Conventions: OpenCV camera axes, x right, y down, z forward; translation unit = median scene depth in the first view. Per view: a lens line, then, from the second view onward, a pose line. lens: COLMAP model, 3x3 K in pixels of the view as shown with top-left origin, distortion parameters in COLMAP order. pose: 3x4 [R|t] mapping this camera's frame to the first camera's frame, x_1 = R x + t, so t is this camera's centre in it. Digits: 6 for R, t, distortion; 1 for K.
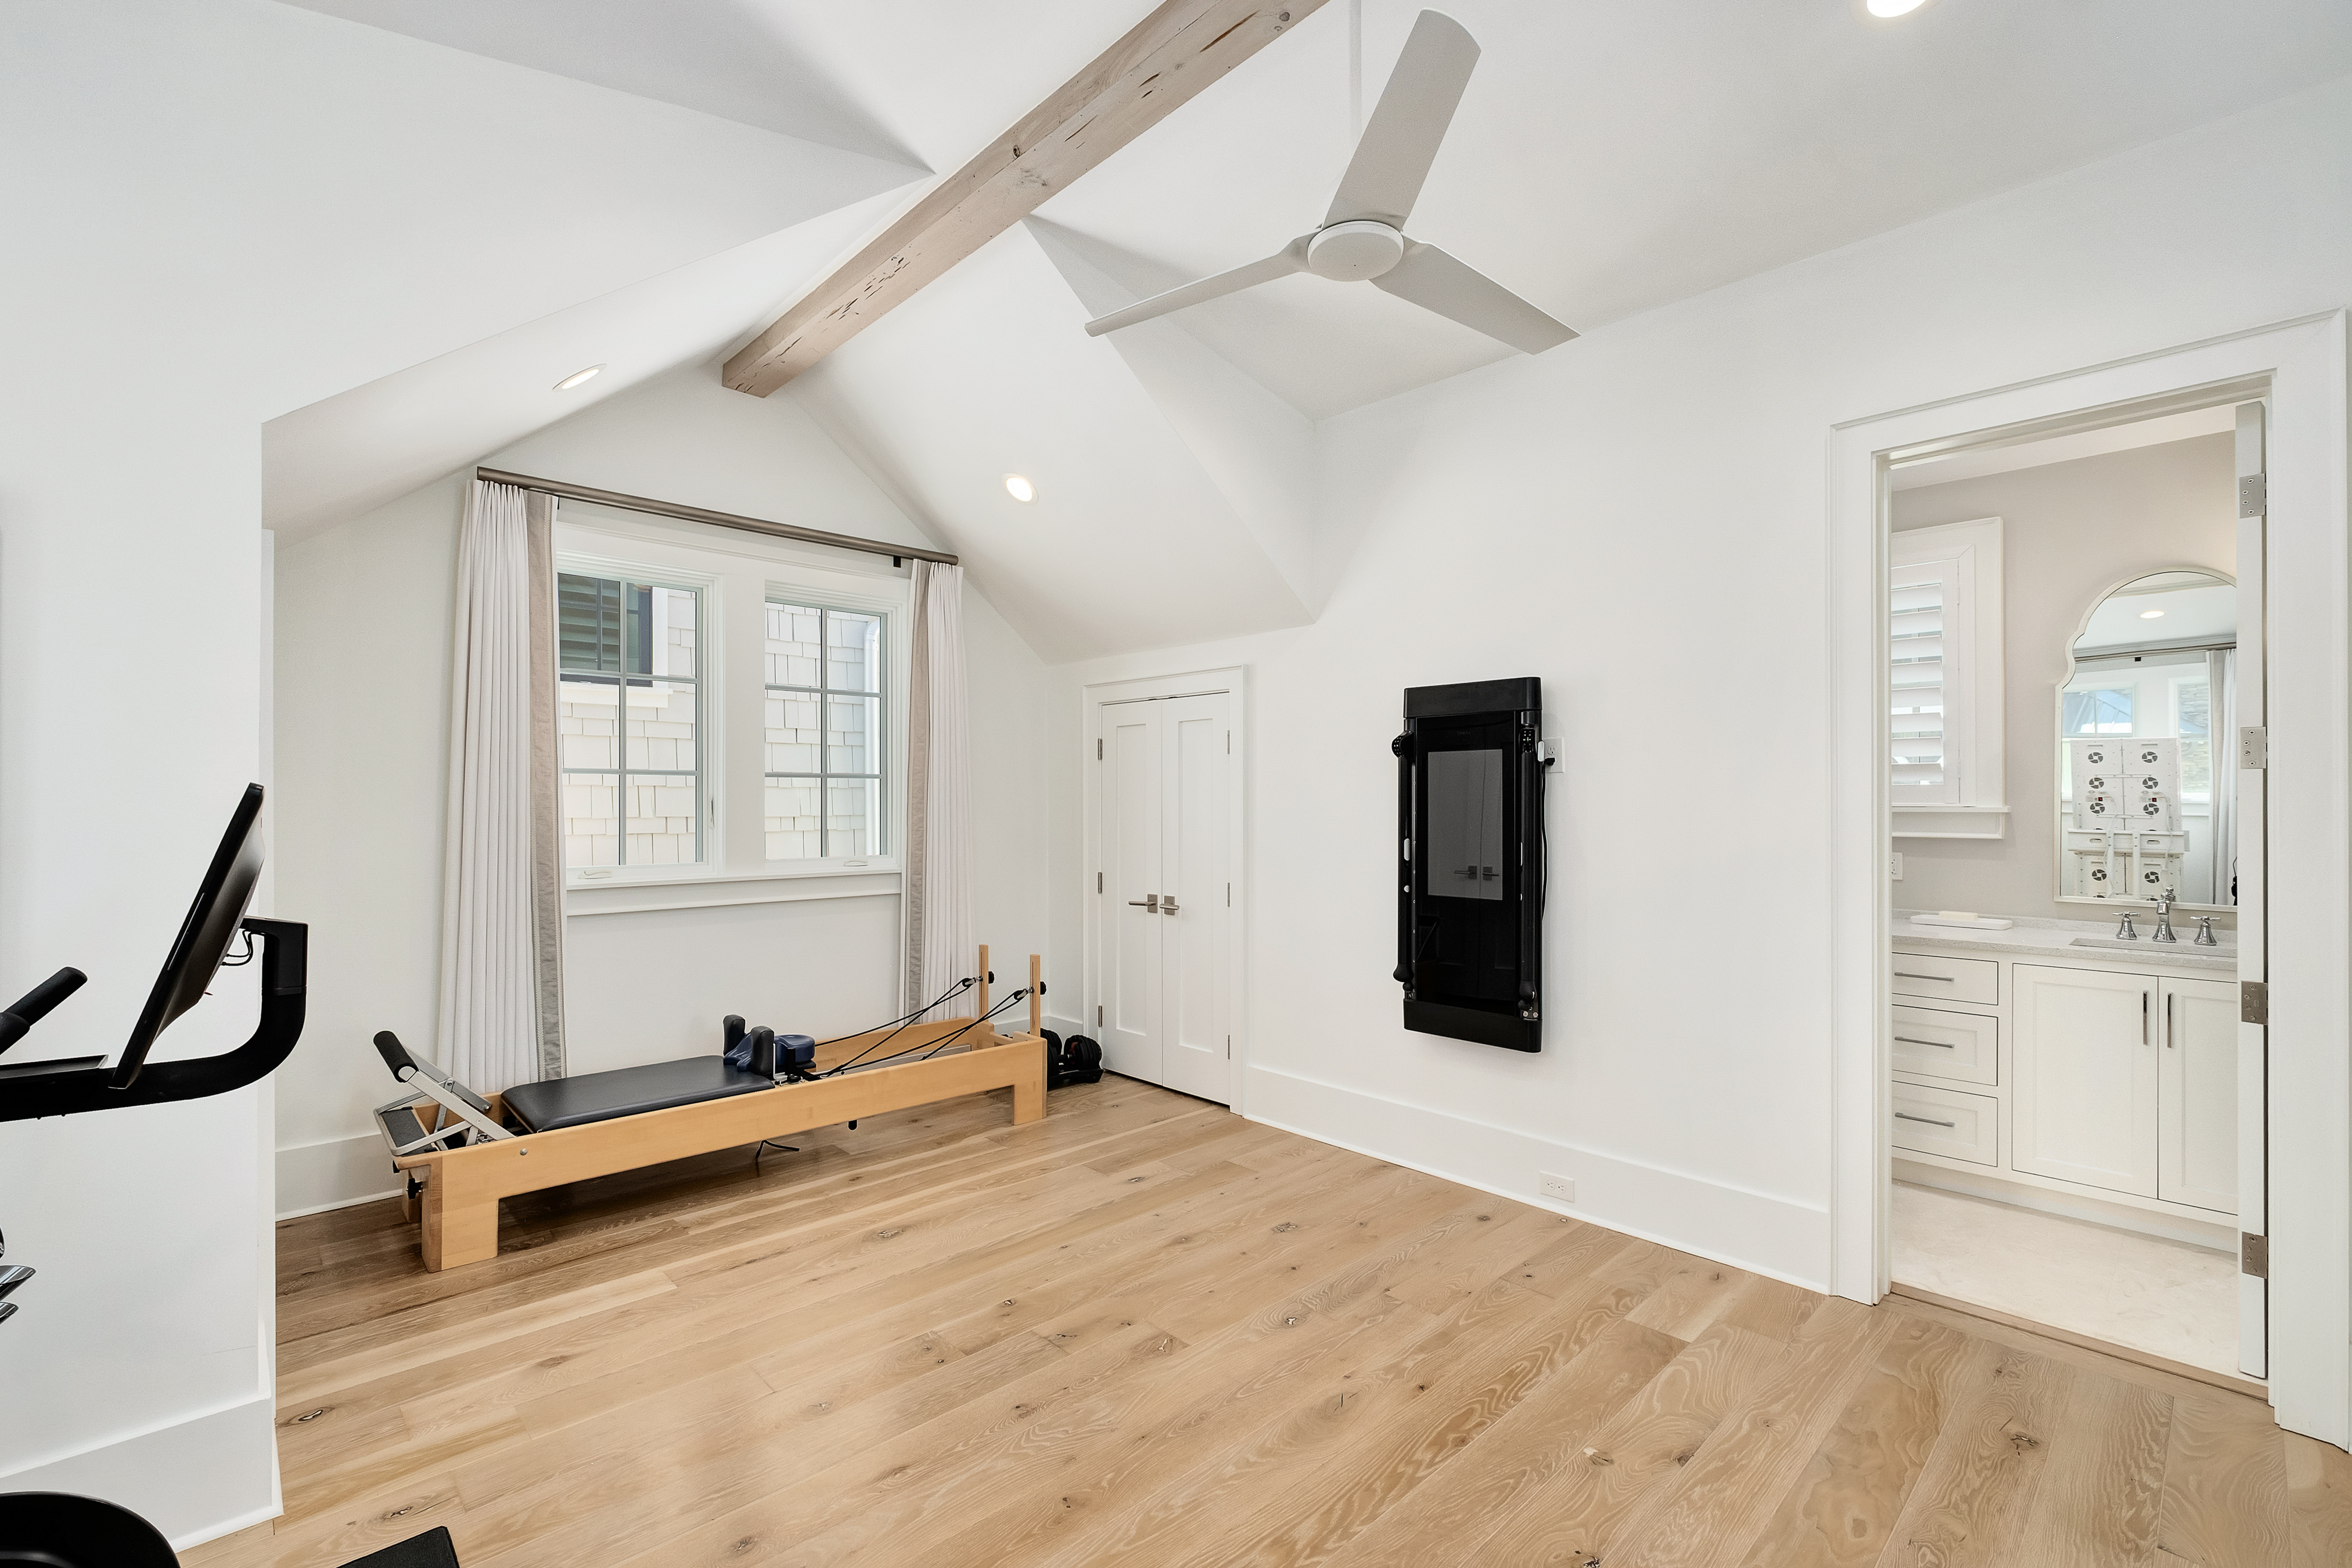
lens RADIAL K [[1021.2, 0, 1178.0], [0, 1021.2, 797.2], [0, 0, 1]] dist [-0.000248, -0.000226]
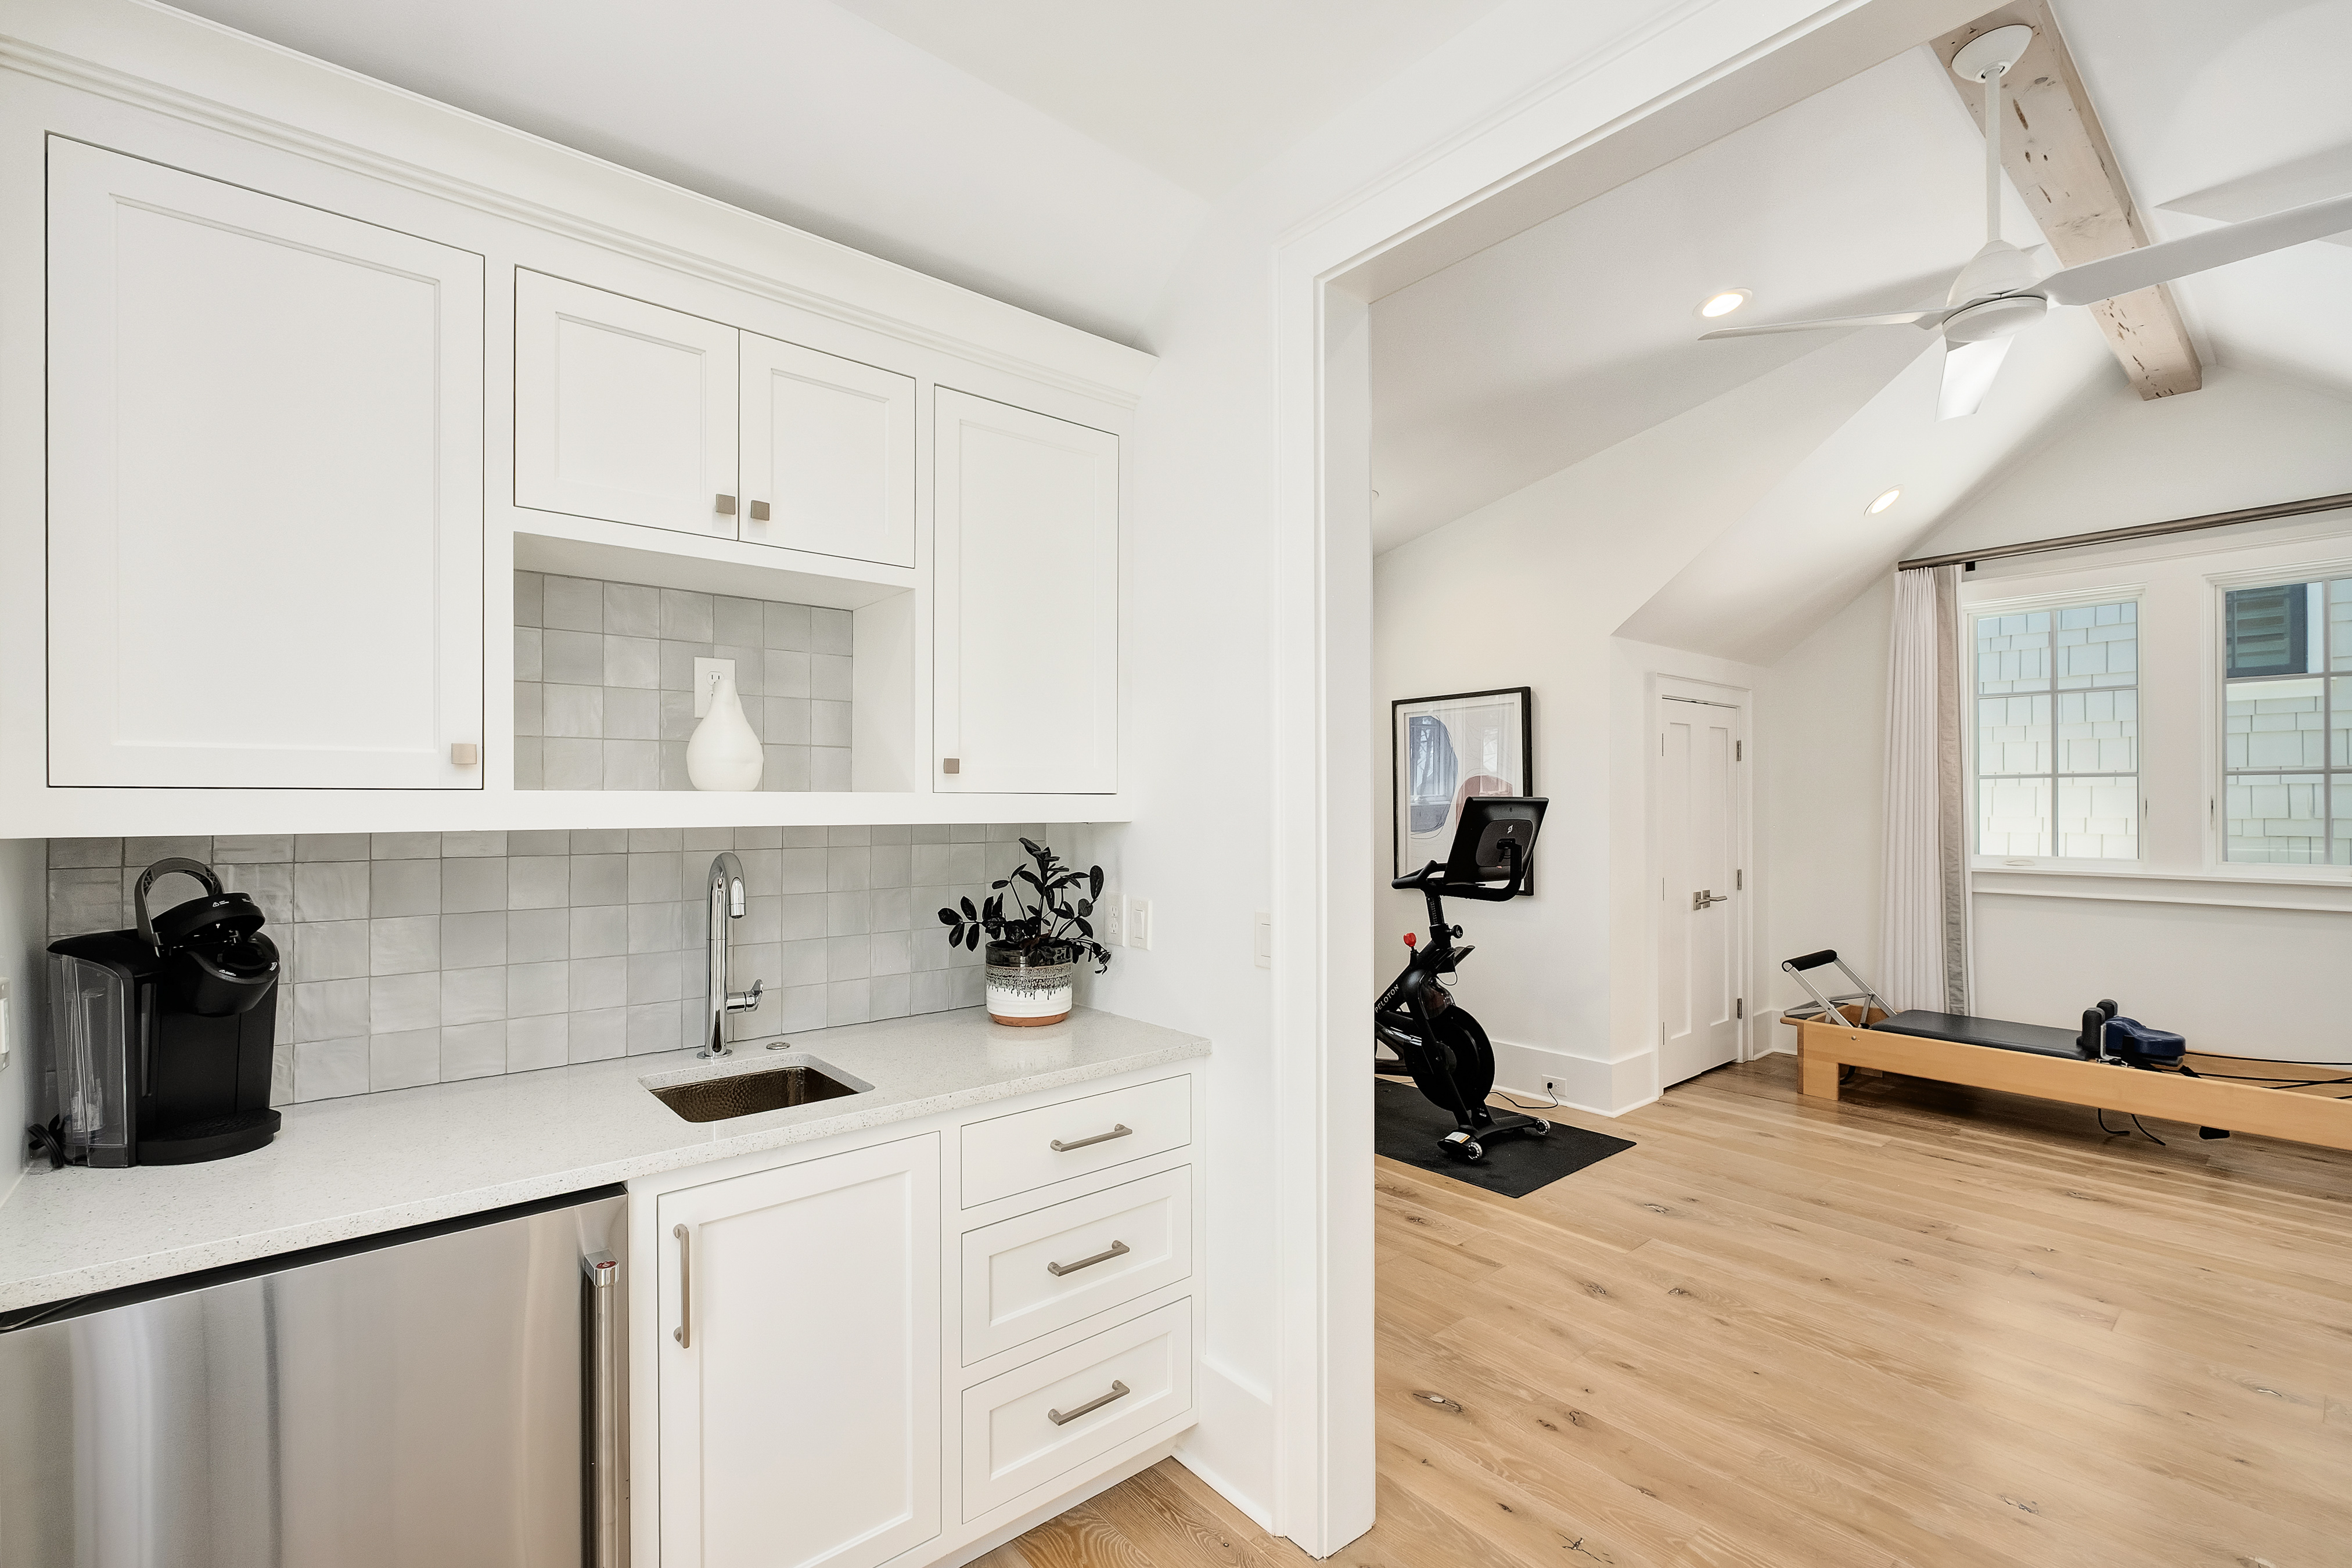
lens RADIAL K [[1021.2, 0, 1176.4], [0, 1021.2, 795.1], [0, 0, 1]] dist [-0.000248, -0.000226]
pose [[-0.047148, -0.006260, -0.998868, 0.743834], [0.006224, 0.999959, -0.006560, -0.001360], [0.998869, -0.006526, -0.047107, 0.074977]]
